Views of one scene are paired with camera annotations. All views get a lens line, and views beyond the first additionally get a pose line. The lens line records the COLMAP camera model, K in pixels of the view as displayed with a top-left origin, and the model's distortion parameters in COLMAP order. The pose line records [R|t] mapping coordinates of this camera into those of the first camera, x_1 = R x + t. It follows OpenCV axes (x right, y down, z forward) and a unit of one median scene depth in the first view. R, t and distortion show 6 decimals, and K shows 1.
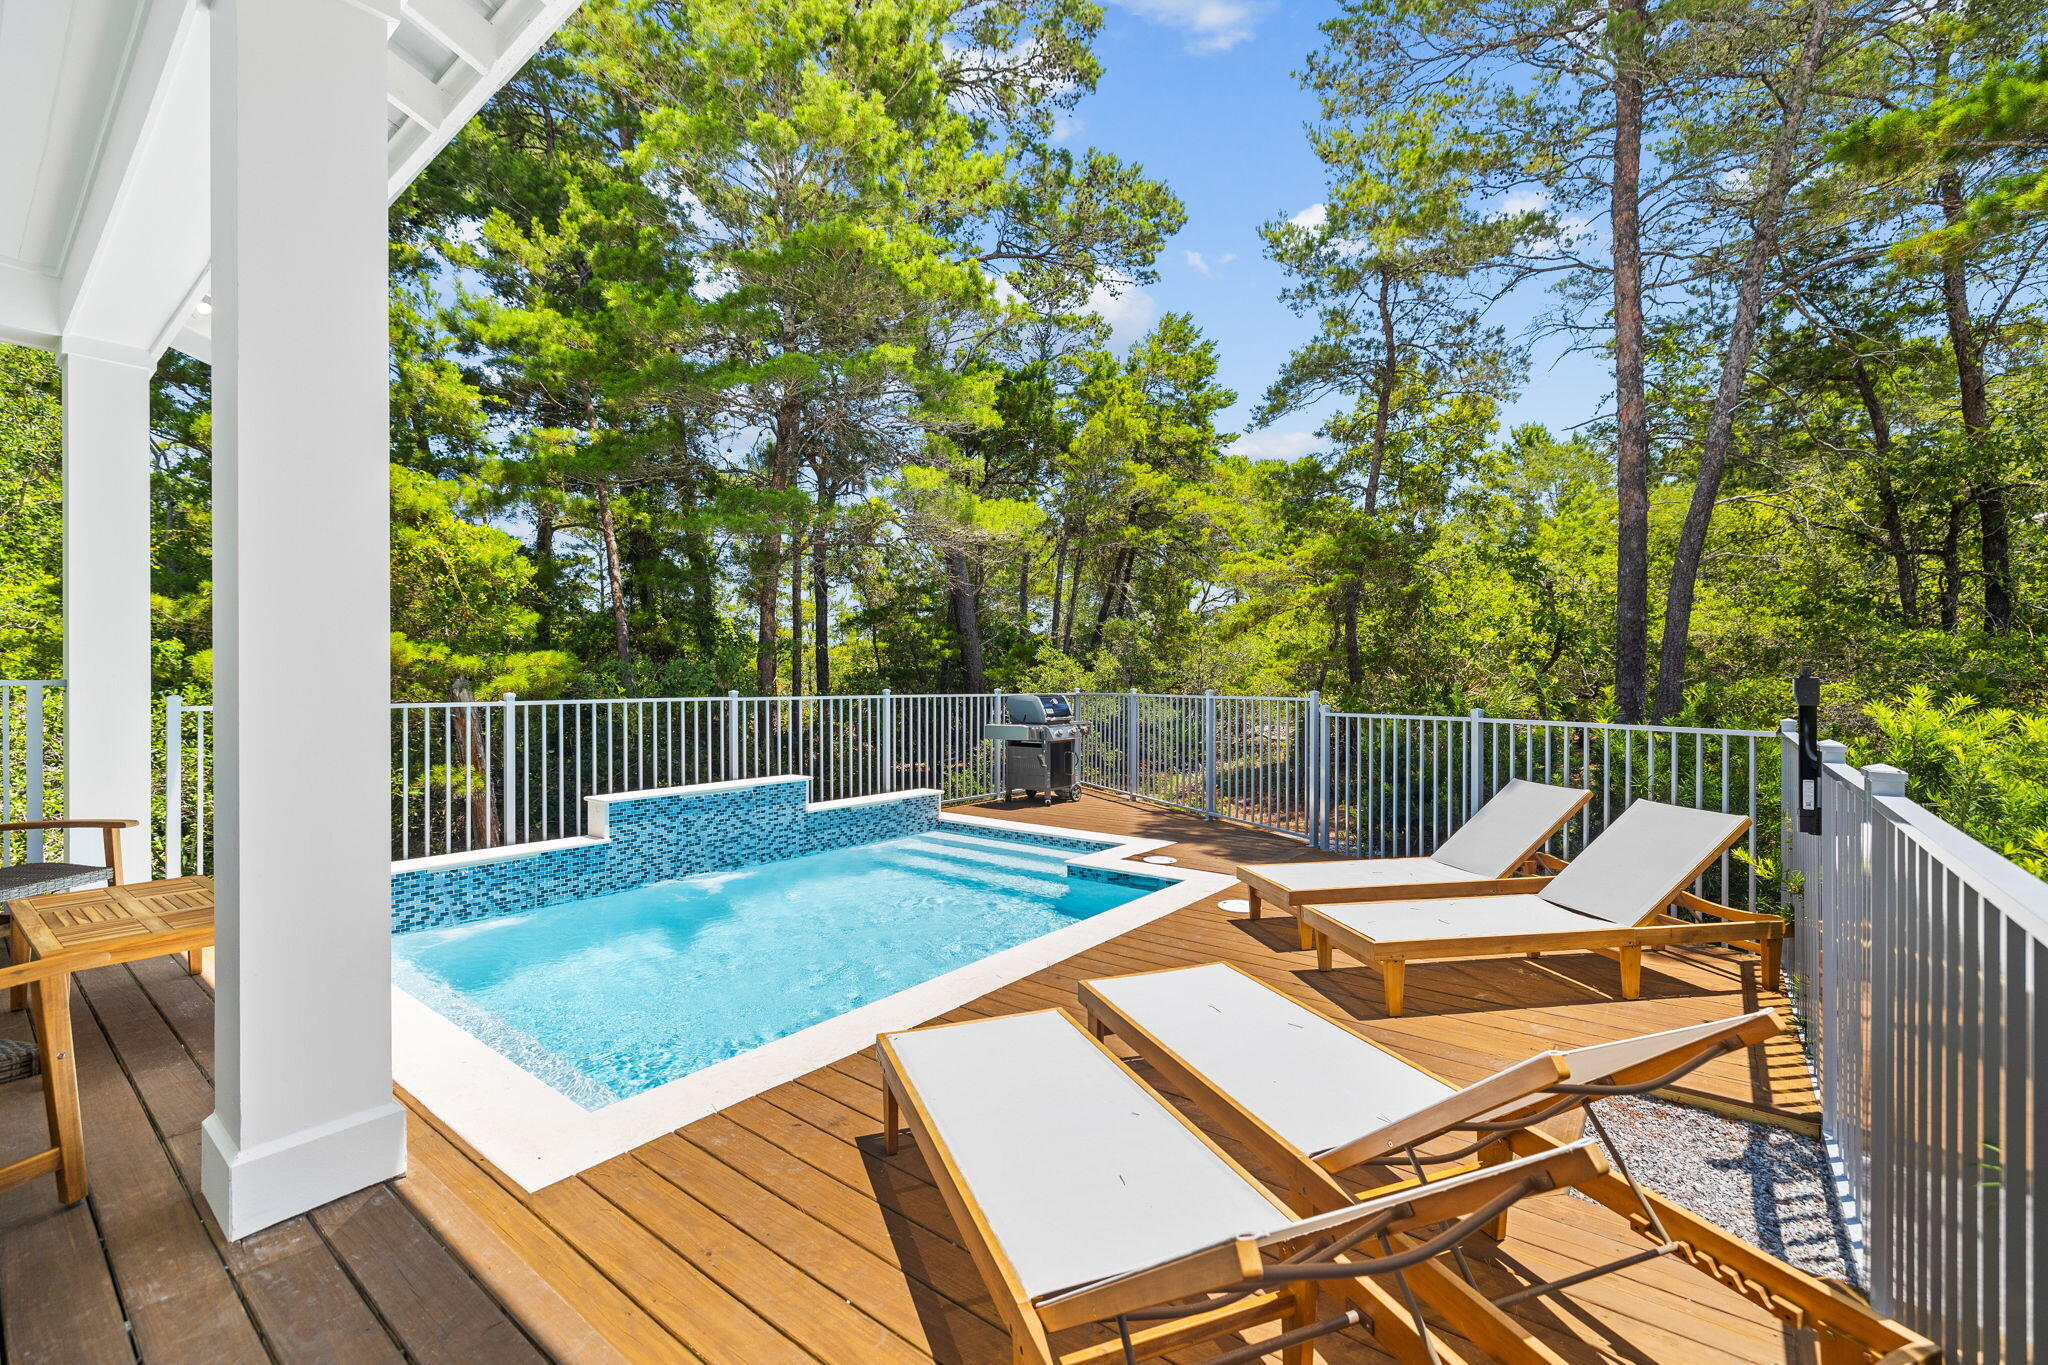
lens RADIAL K [[860.6, 0, 1027.6], [0, 860.6, 687.5], [0, 0, 1]] dist [0.000862, 0.000230]
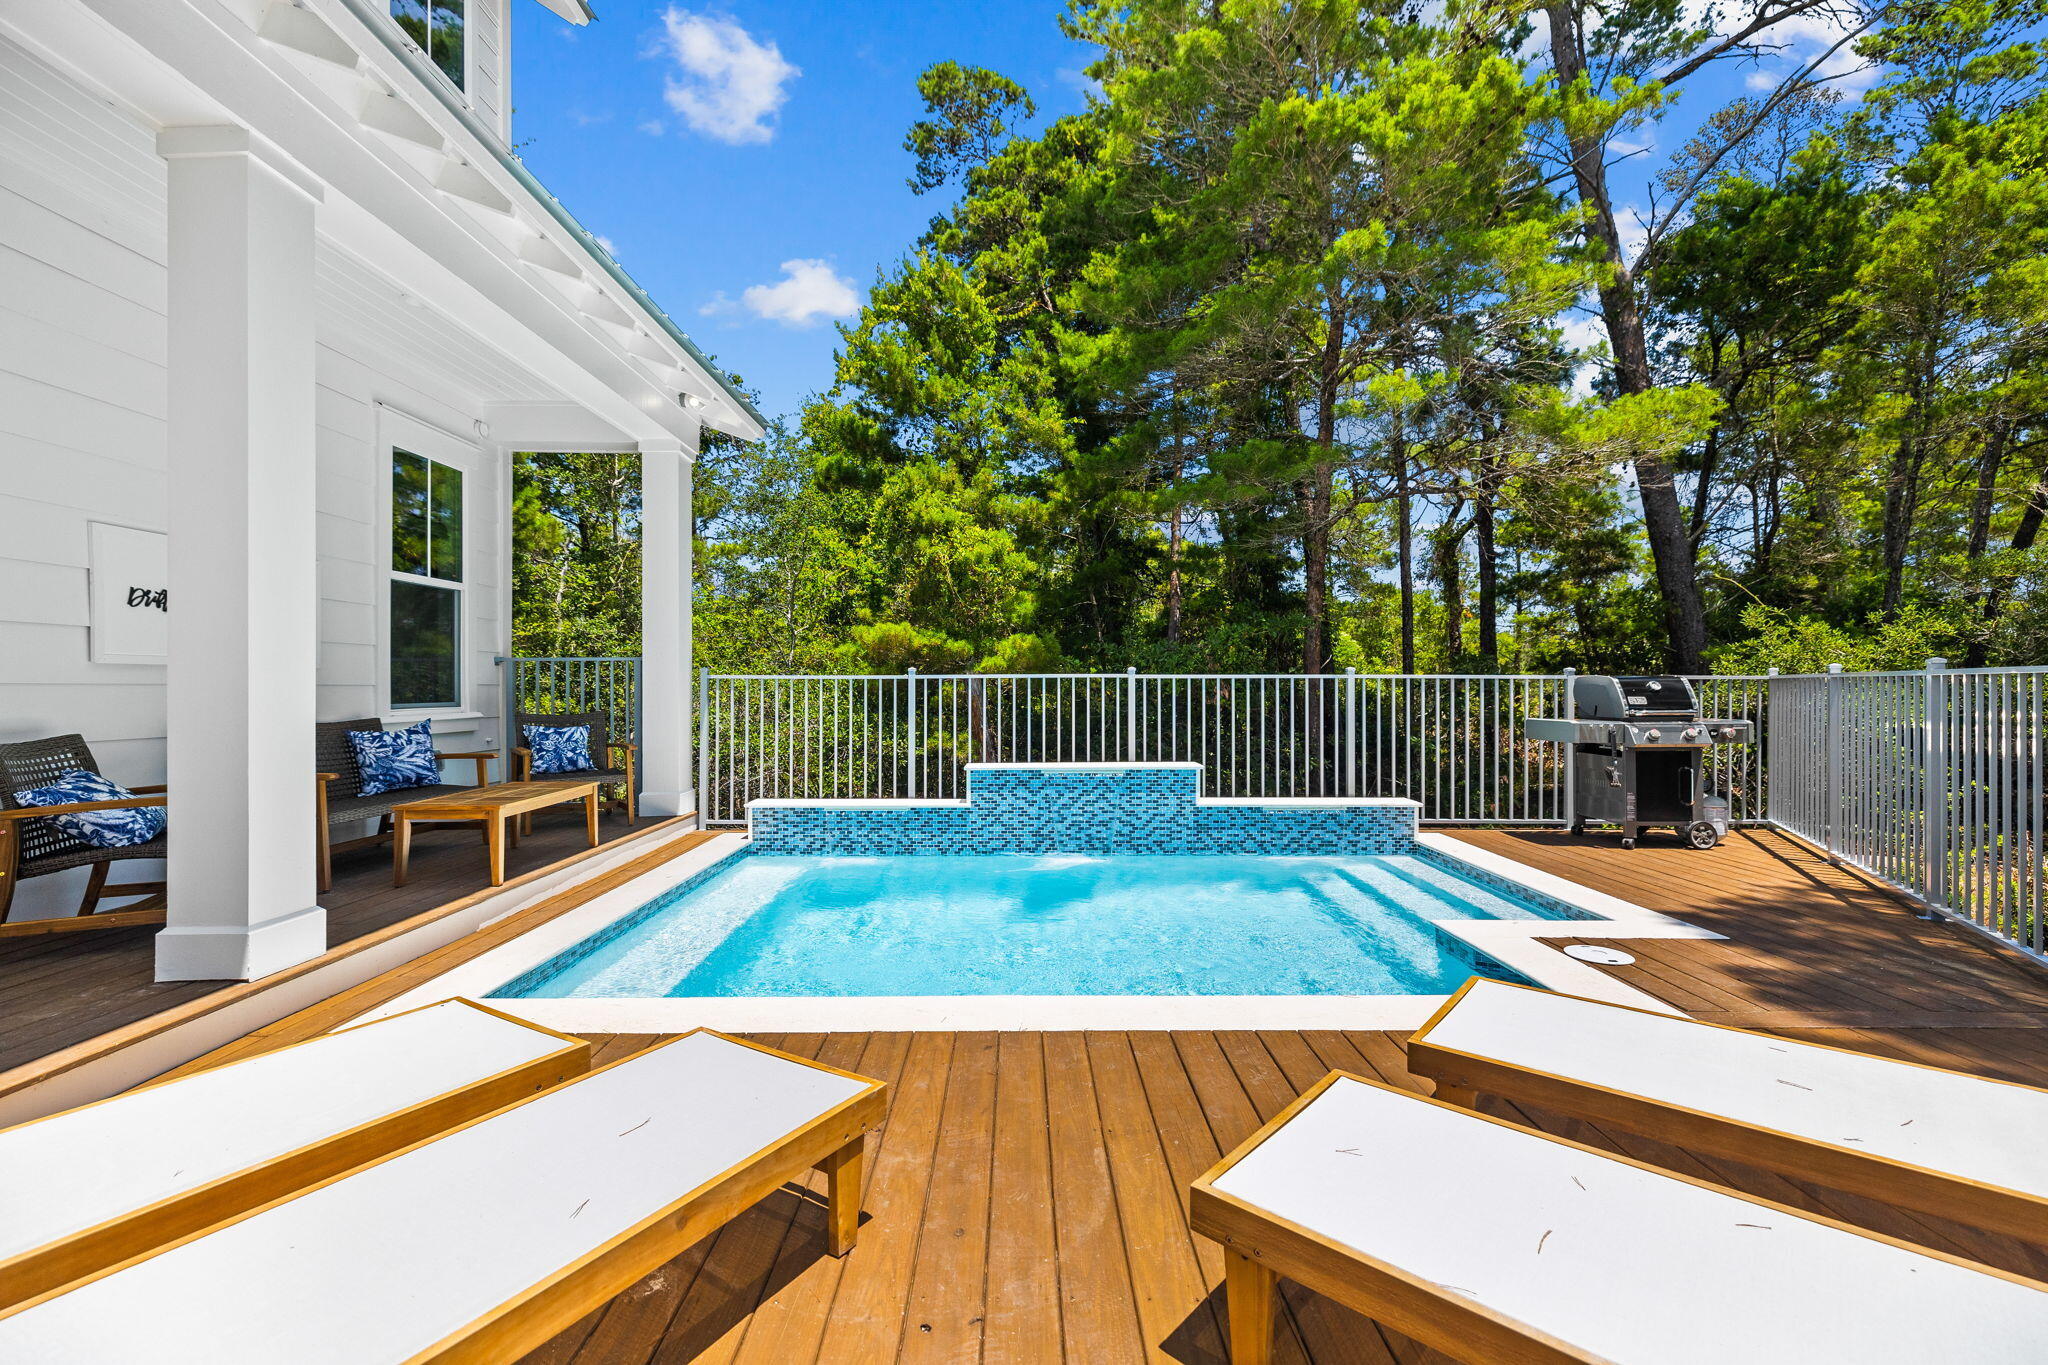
lens RADIAL K [[874.2, 0, 1024.0], [0, 874.2, 682.5], [0, 0, 1]] dist [0.002292, 0.000138]
pose [[0.605390, 0.004362, -0.795917, 0.367332], [-0.001737, 0.999990, 0.004159, 0.017385], [0.795927, -0.001136, 0.605392, 0.343871]]
